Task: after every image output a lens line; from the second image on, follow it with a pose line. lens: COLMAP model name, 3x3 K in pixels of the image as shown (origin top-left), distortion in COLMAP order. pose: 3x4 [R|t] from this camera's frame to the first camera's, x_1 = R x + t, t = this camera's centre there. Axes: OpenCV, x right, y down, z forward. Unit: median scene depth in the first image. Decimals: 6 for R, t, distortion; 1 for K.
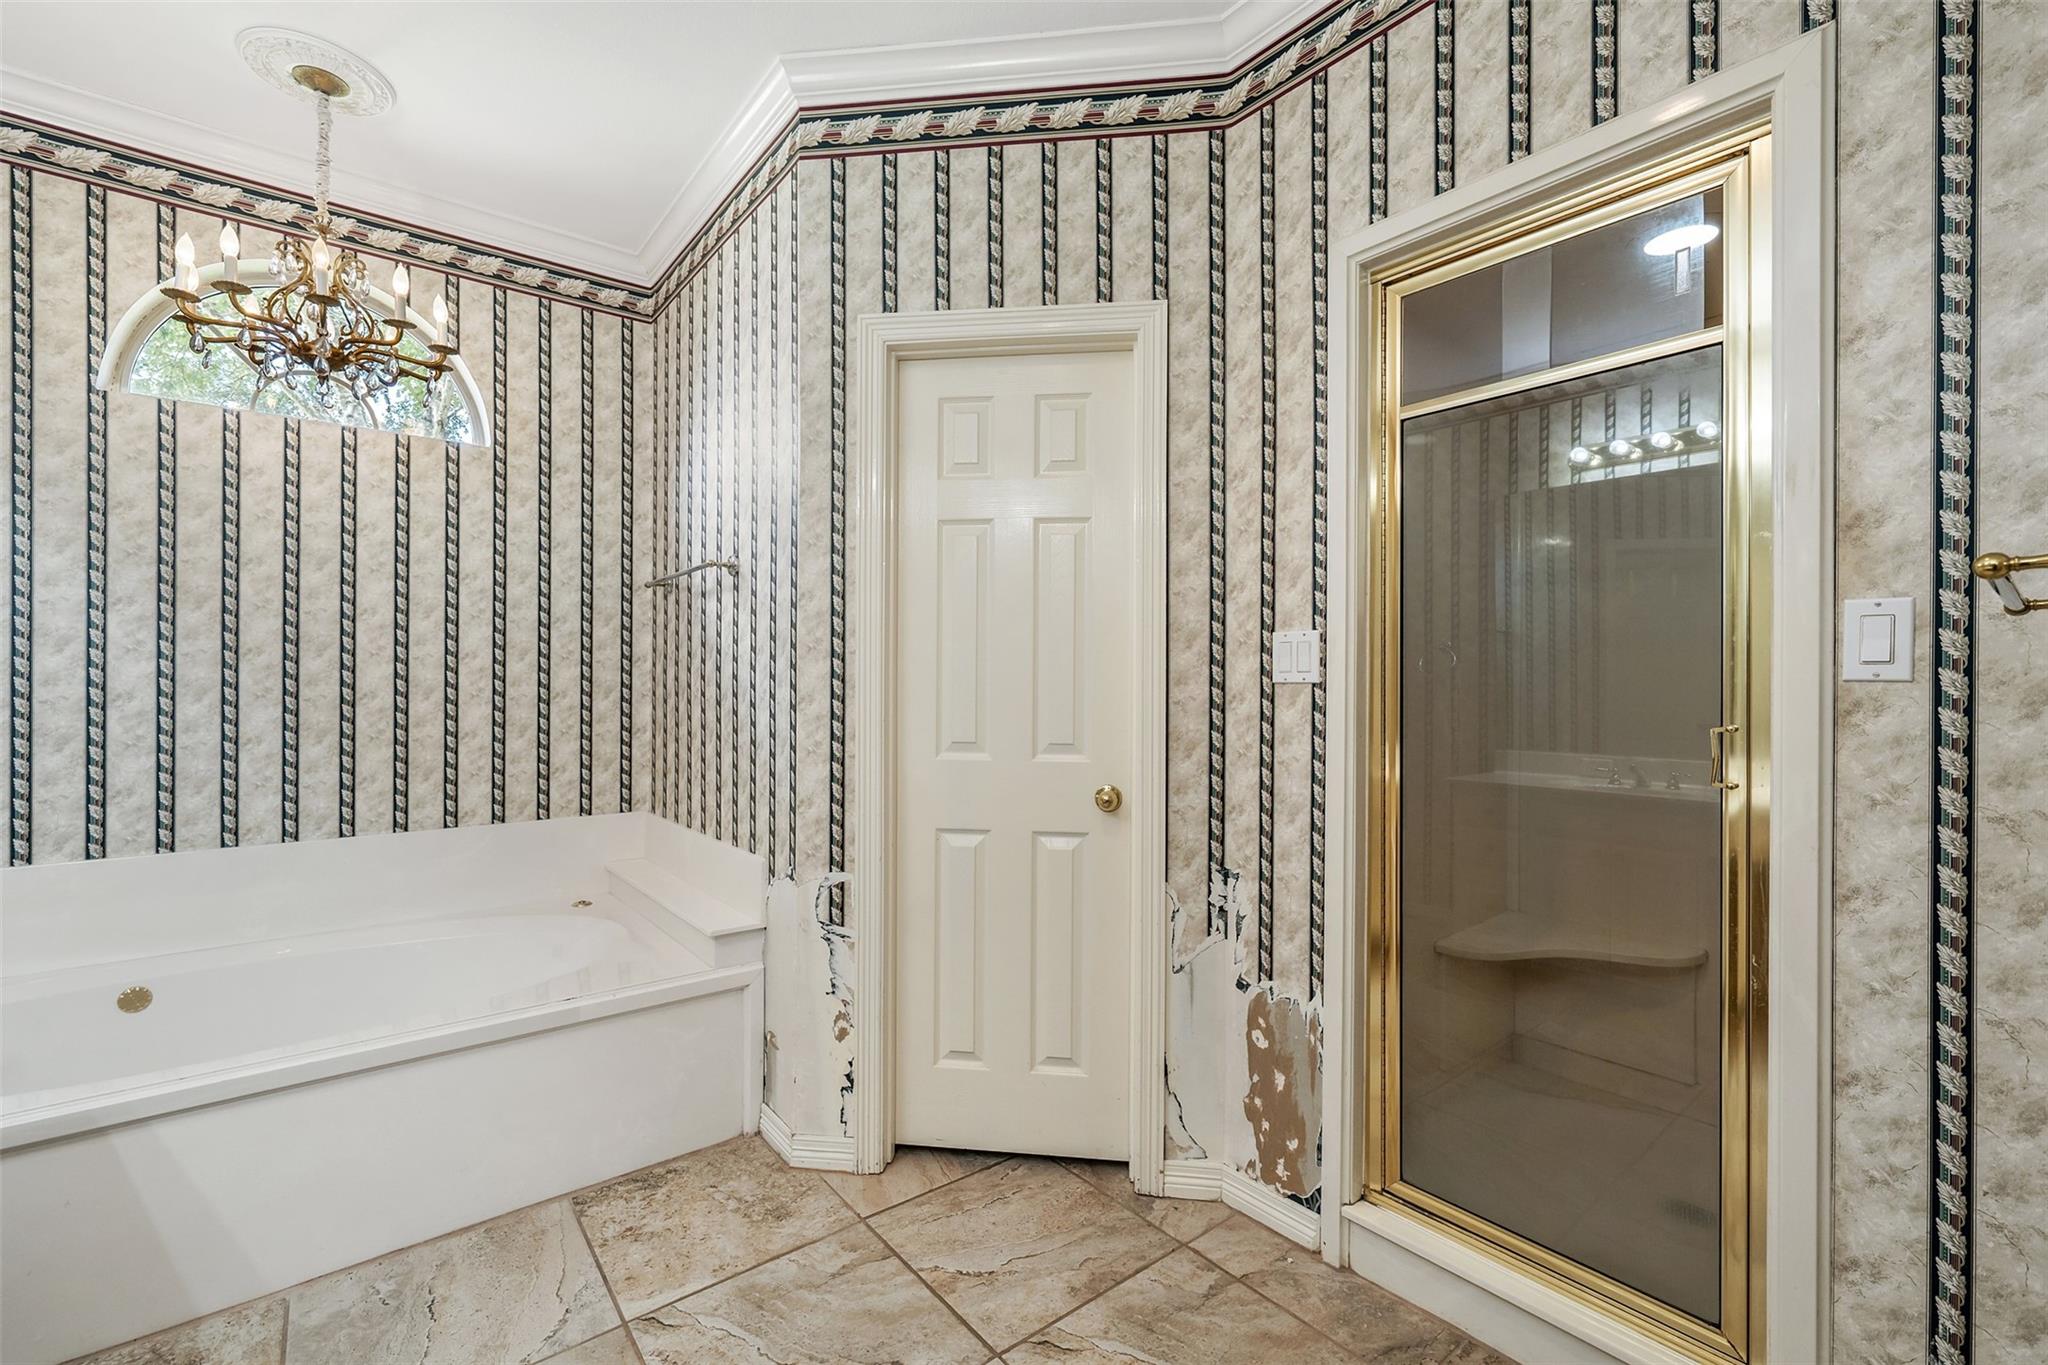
lens RADIAL K [[866.0, 0, 1021.6], [0, 866.0, 684.7], [0, 0, 1]] dist [-0.001318, 0.000098]
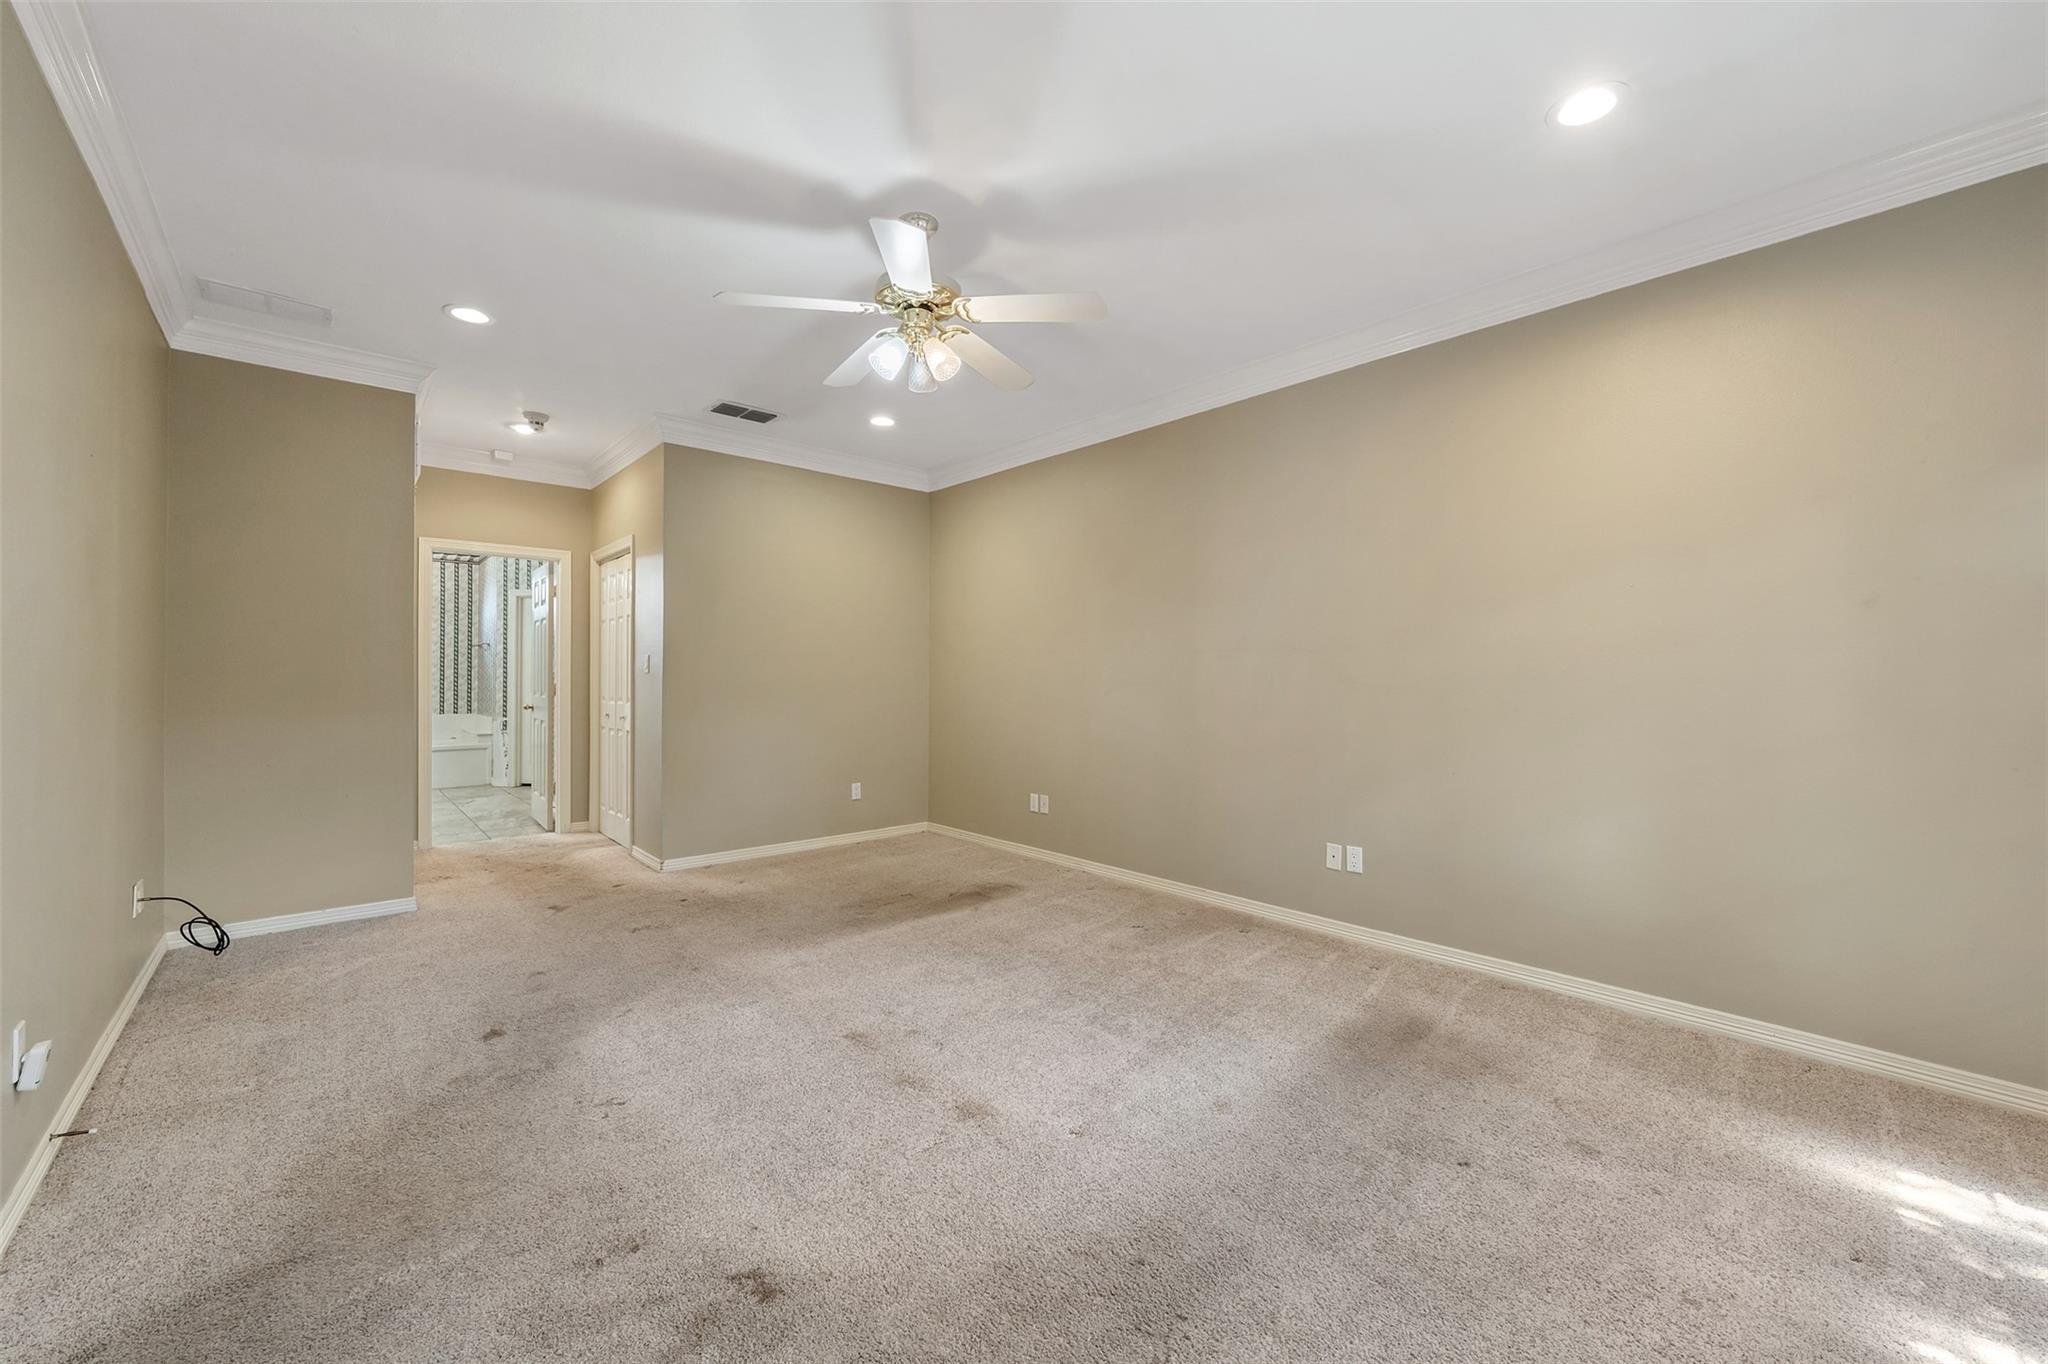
lens RADIAL K [[816.2, 0, 1024.7], [0, 816.2, 673.7], [0, 0, 1]] dist [0.001010, 0.000229]
pose [[0.999146, 0.000967, 0.041311, 2.157250], [-0.000691, 0.999977, -0.006700, 0.021198], [-0.041316, 0.006666, 0.999124, -3.098926]]
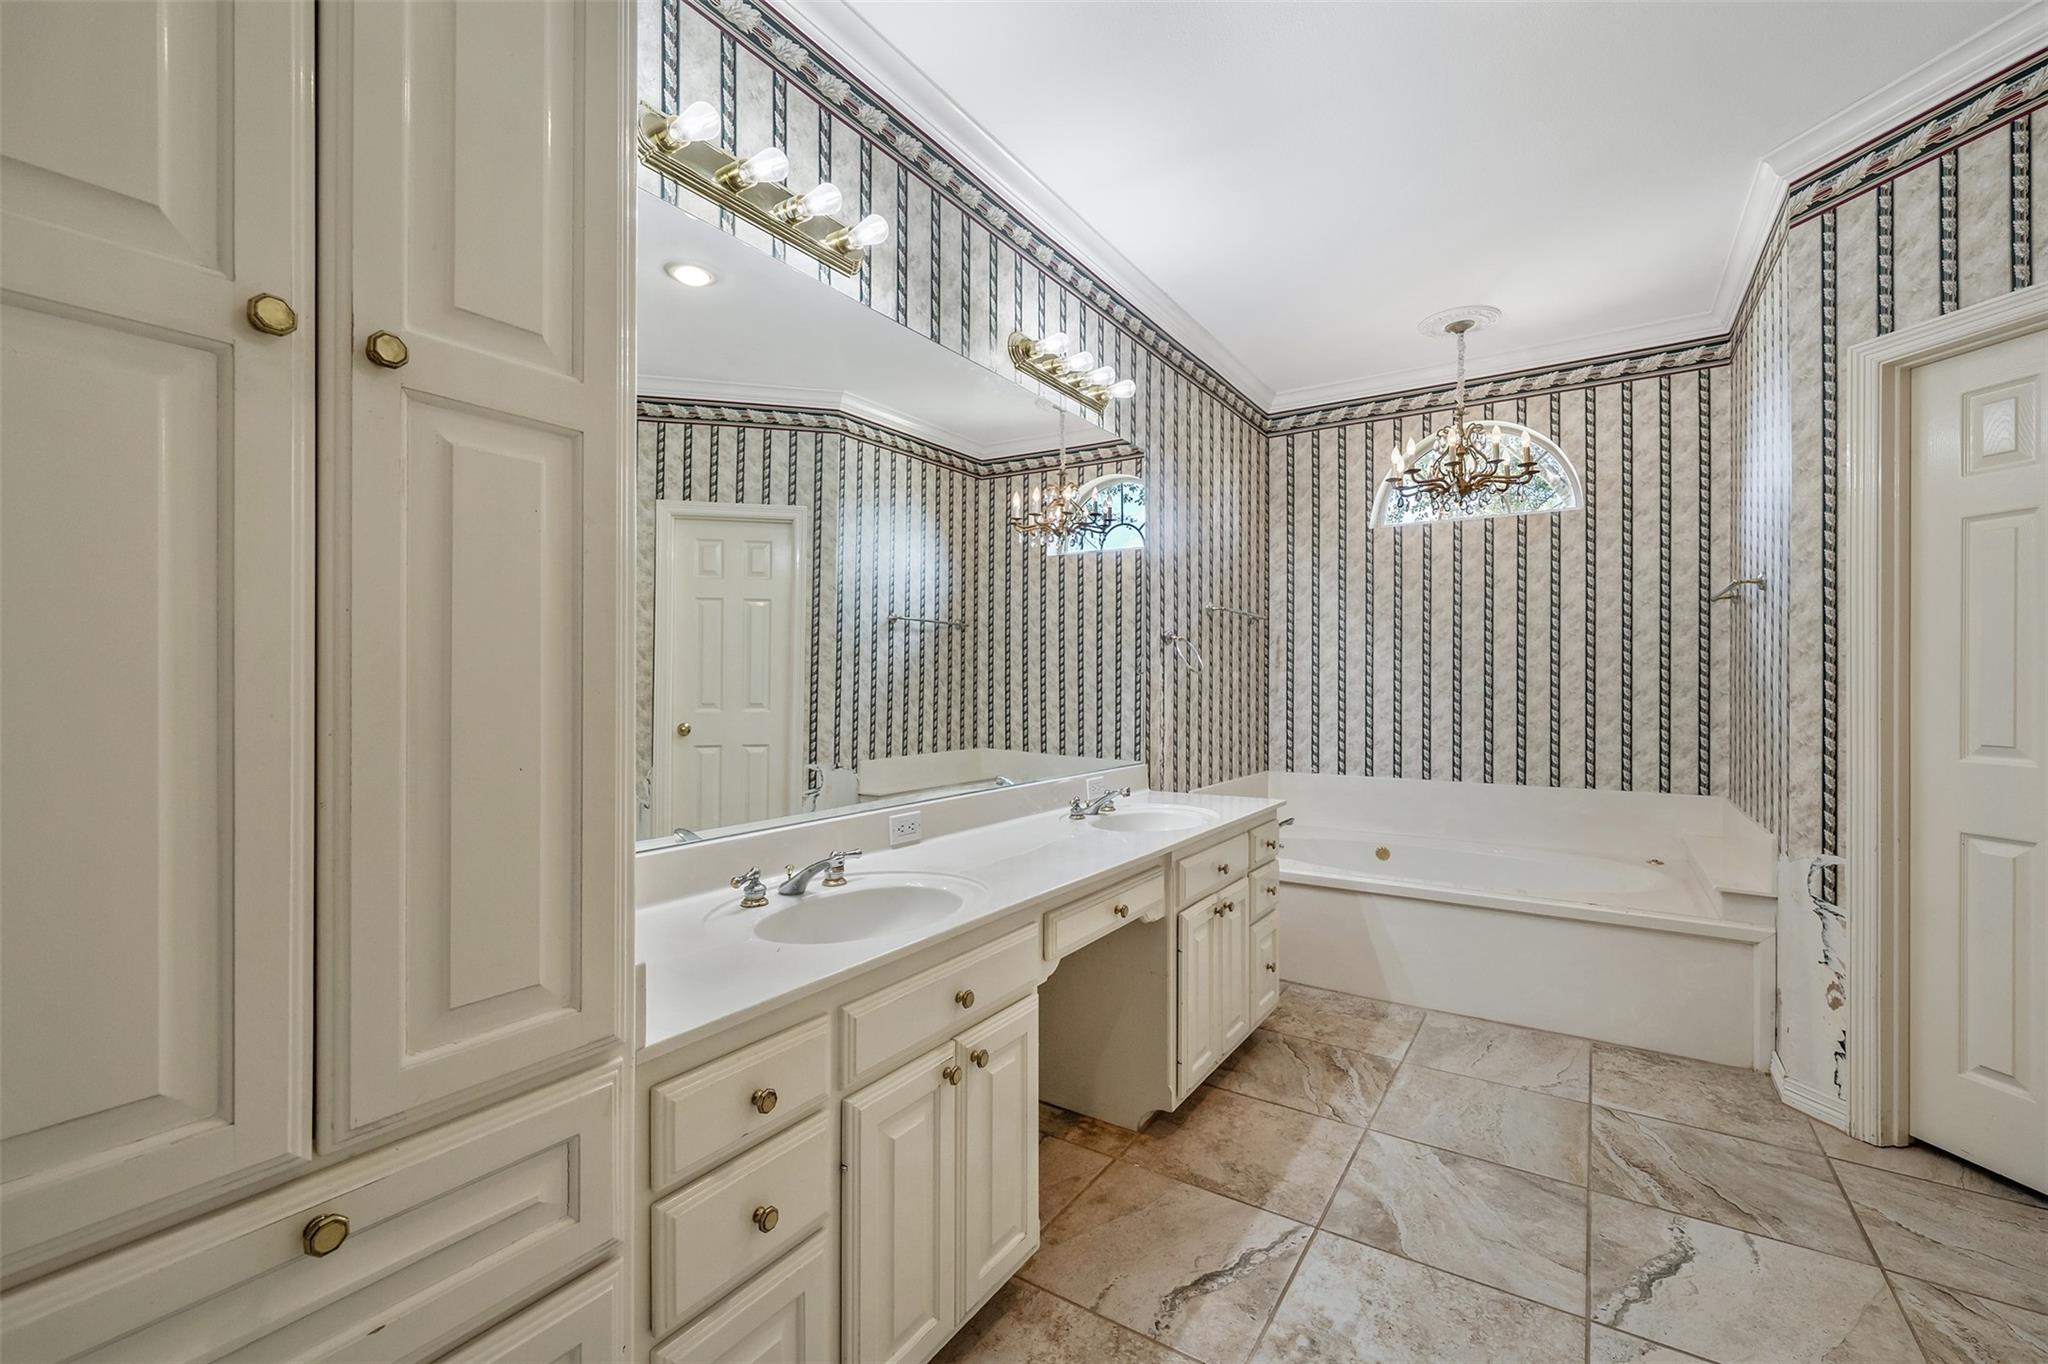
lens RADIAL K [[866.0, 0, 1021.6], [0, 866.0, 684.2], [0, 0, 1]] dist [-0.001318, 0.000098]
pose [[0.309090, 0.001190, -0.951032, 0.510785], [-0.000720, 0.999999, 0.001017, -0.002109], [0.951032, 0.000370, 0.309091, -0.319261]]
